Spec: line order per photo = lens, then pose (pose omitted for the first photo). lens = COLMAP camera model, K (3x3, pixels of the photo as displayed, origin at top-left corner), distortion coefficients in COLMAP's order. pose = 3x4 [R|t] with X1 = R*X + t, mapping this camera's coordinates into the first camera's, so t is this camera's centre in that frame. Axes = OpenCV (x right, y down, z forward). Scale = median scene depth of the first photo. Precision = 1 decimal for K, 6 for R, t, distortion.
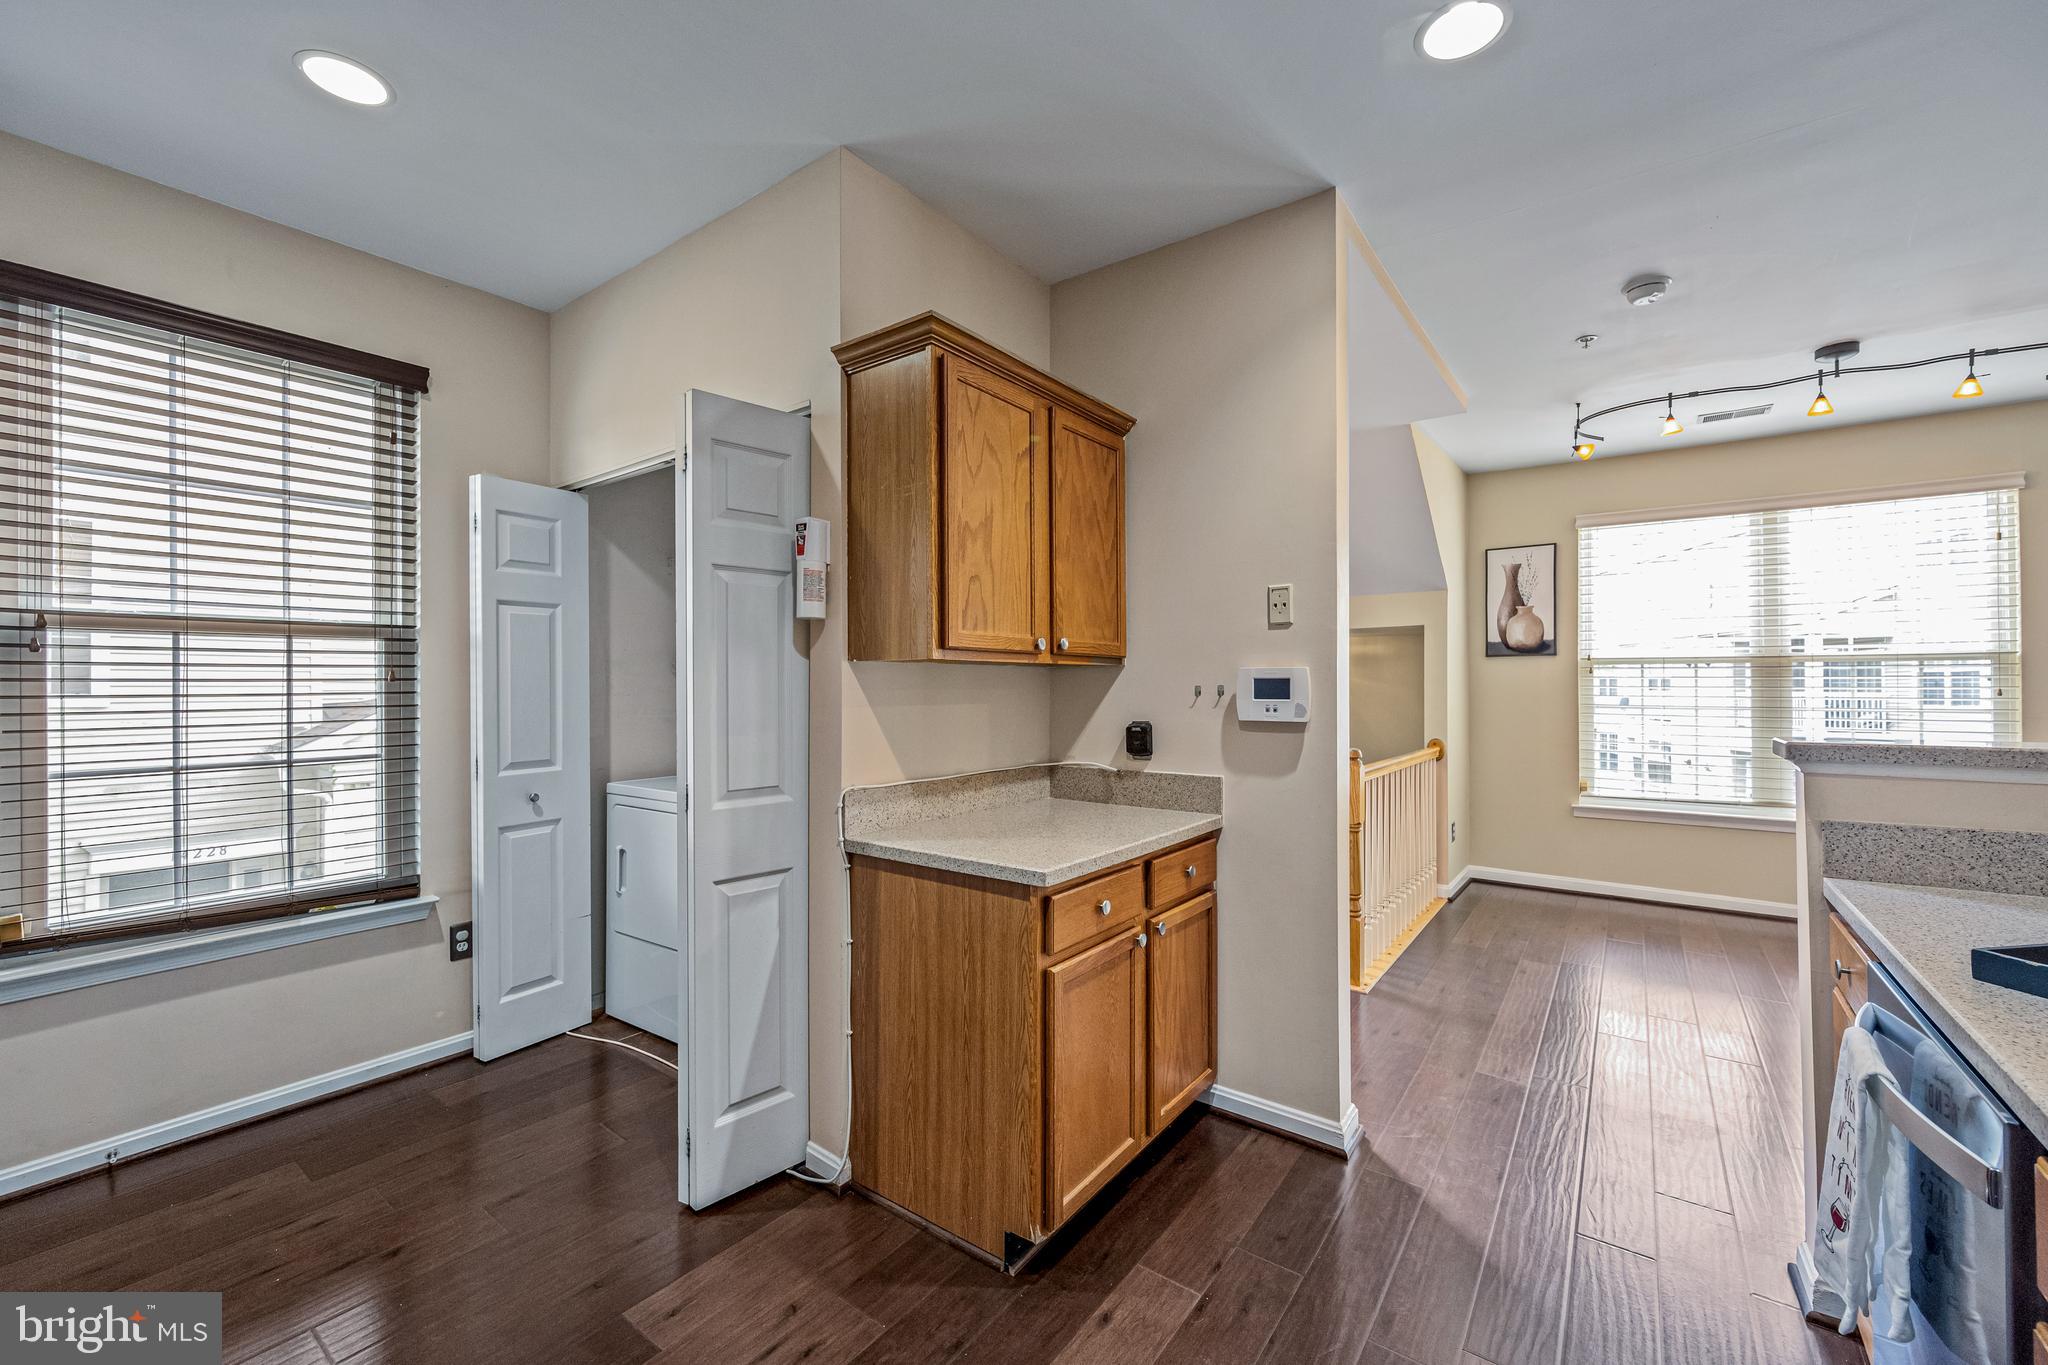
lens RADIAL K [[801.0, 0, 1021.6], [0, 801.0, 683.1], [0, 0, 1]] dist [-0.009262, 0.000056]
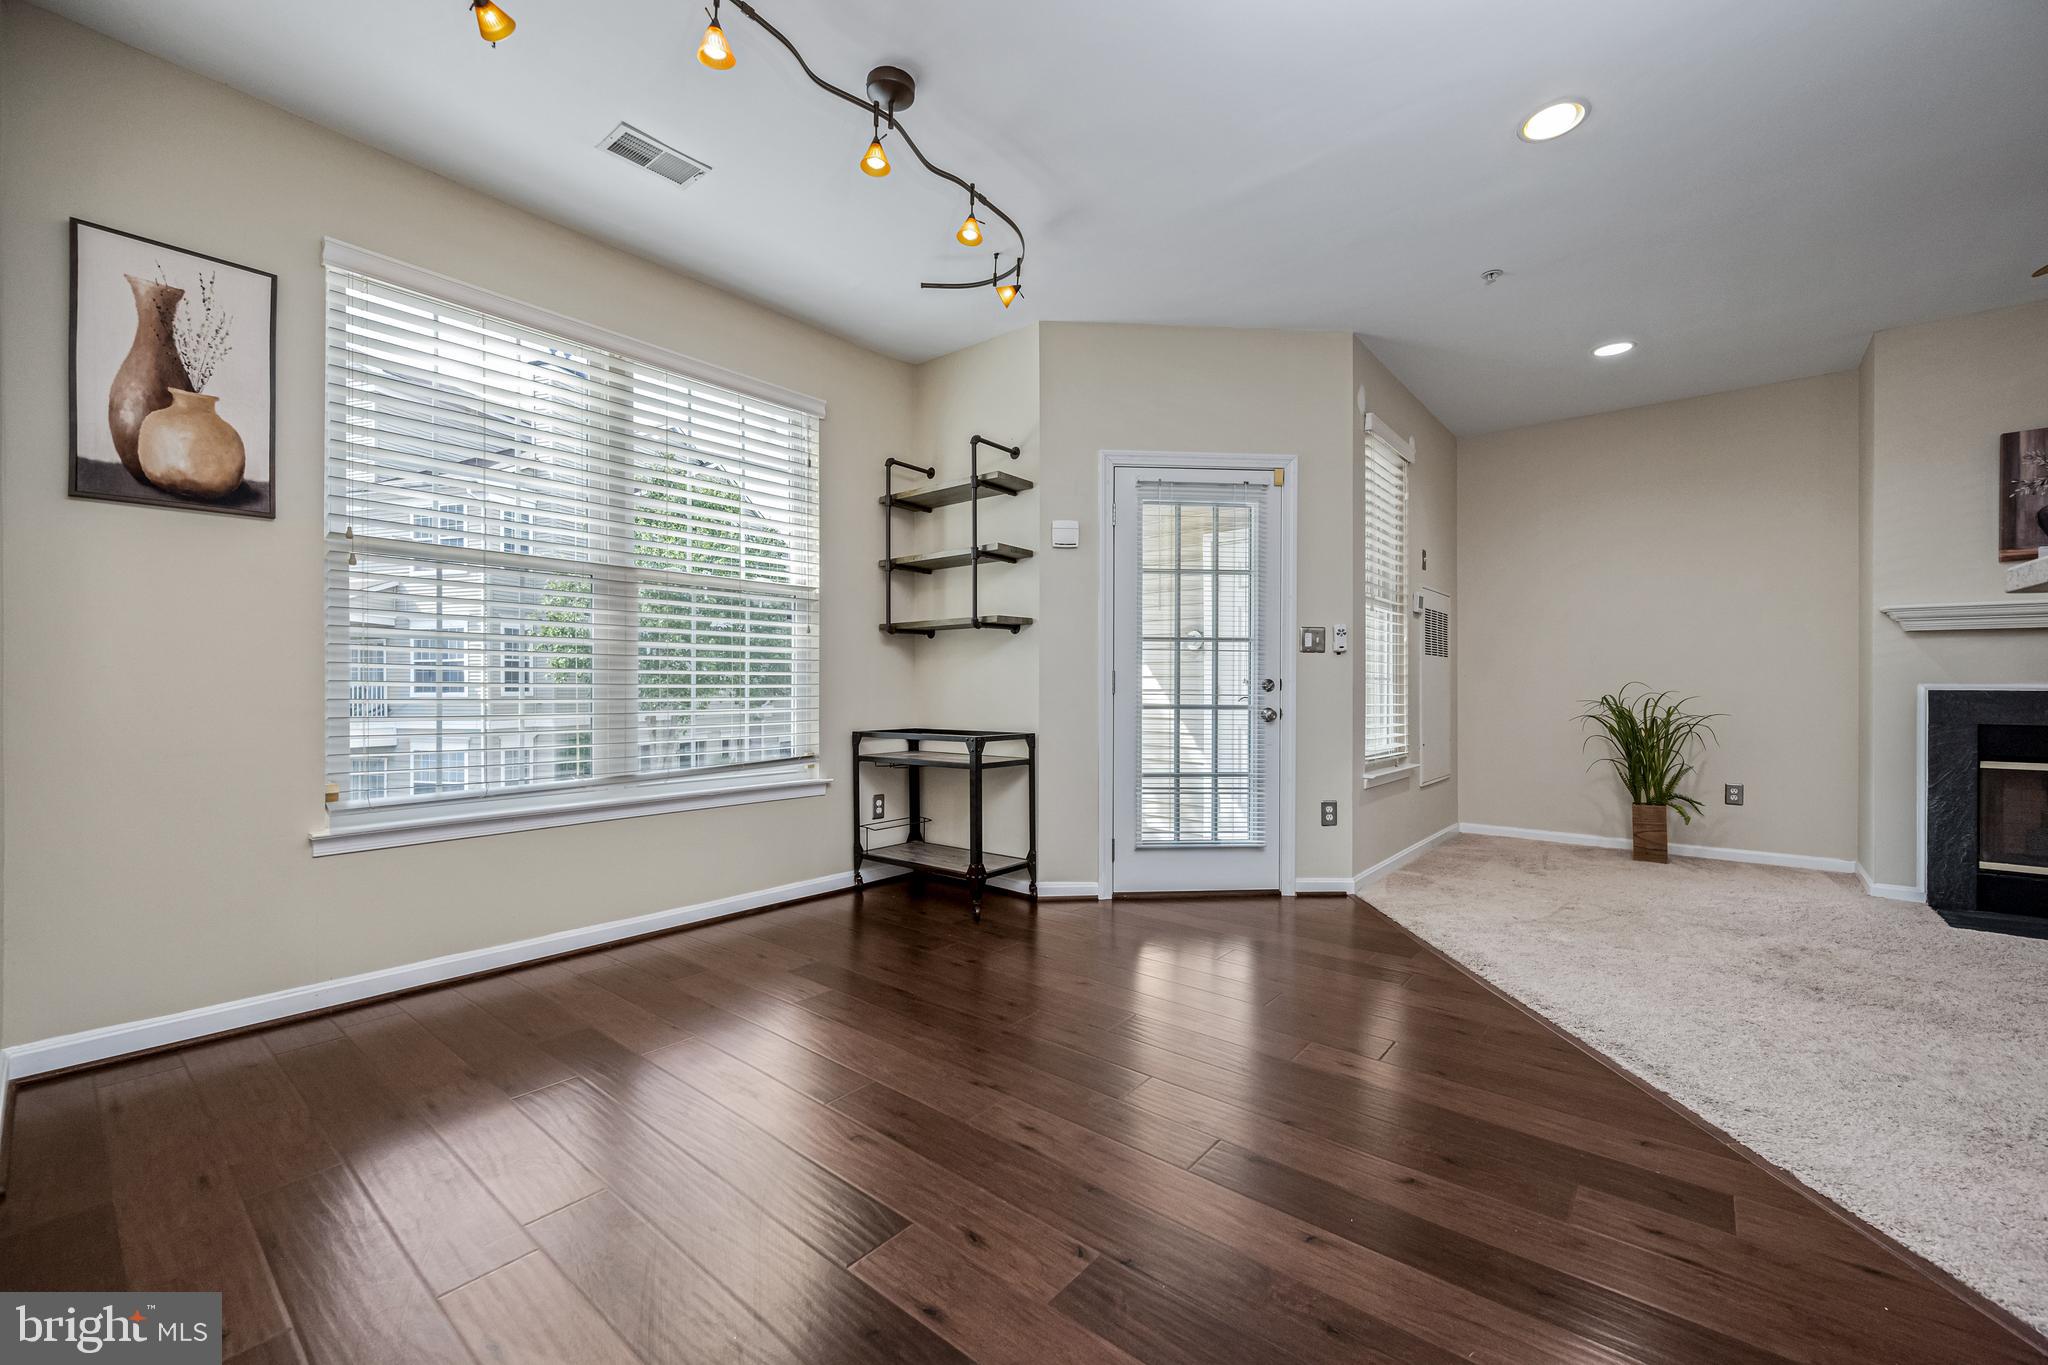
lens RADIAL K [[822.5, 0, 1024.2], [0, 822.5, 686.3], [0, 0, 1]] dist [-0.000911, -0.000107]
pose [[0.034773, -0.002105, 0.999393, 0.398335], [-0.006307, 0.999977, 0.002326, 0.112370], [-0.999375, -0.006384, 0.034759, 1.044699]]
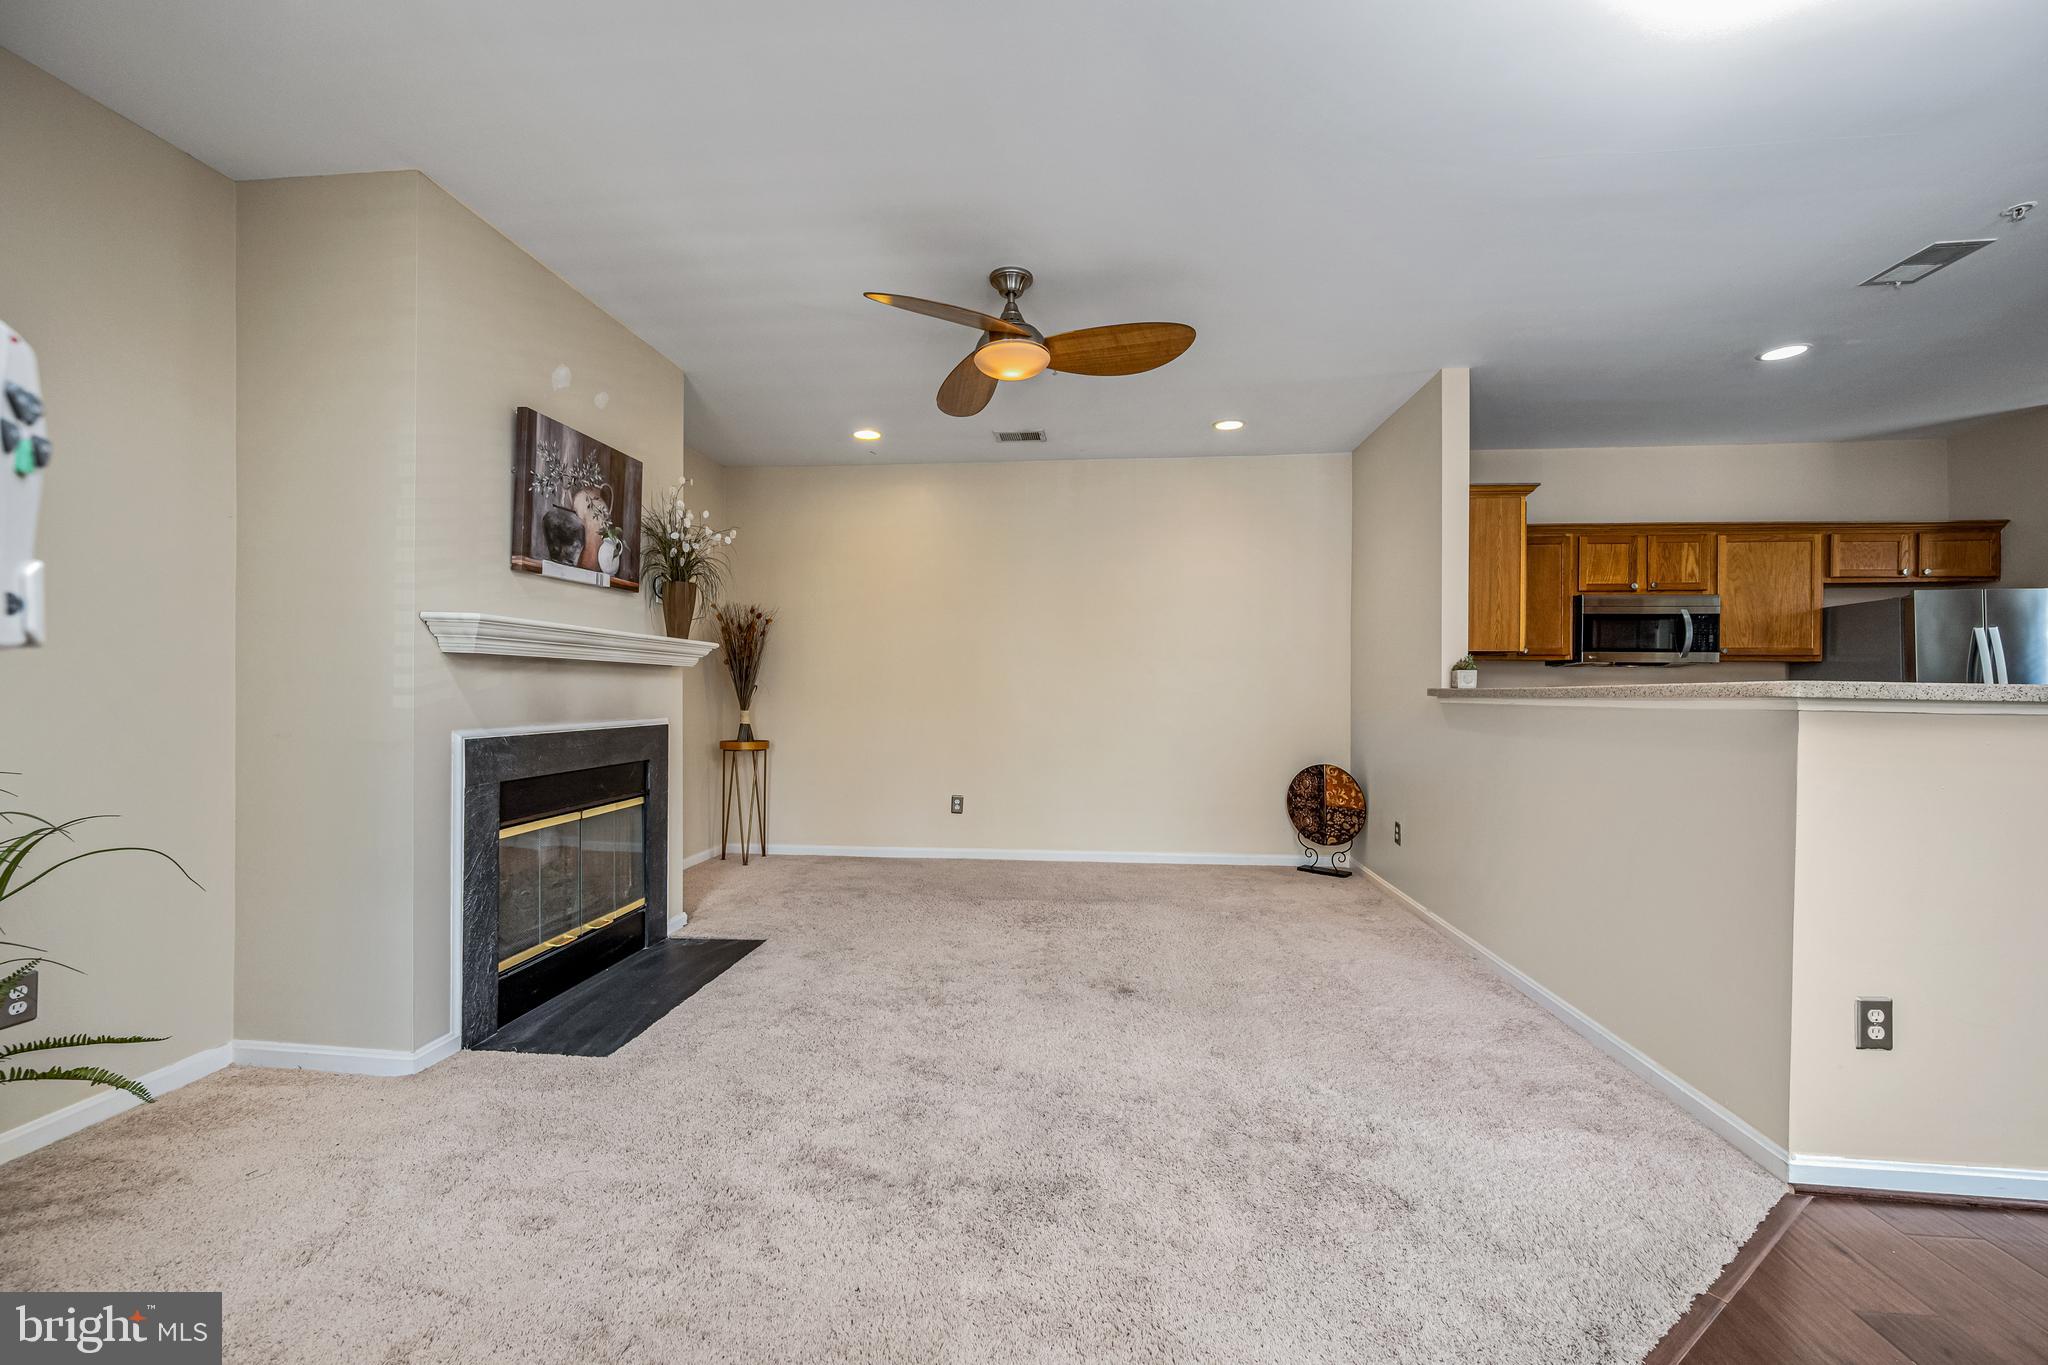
lens RADIAL K [[822.5, 0, 1024.2], [0, 822.5, 686.3], [0, 0, 1]] dist [-0.000911, -0.000107]
pose [[-0.843785, -0.005211, -0.536656, 1.849288], [-0.002500, 0.999980, -0.005779, 0.052131], [0.536675, -0.003534, -0.843782, 0.715840]]
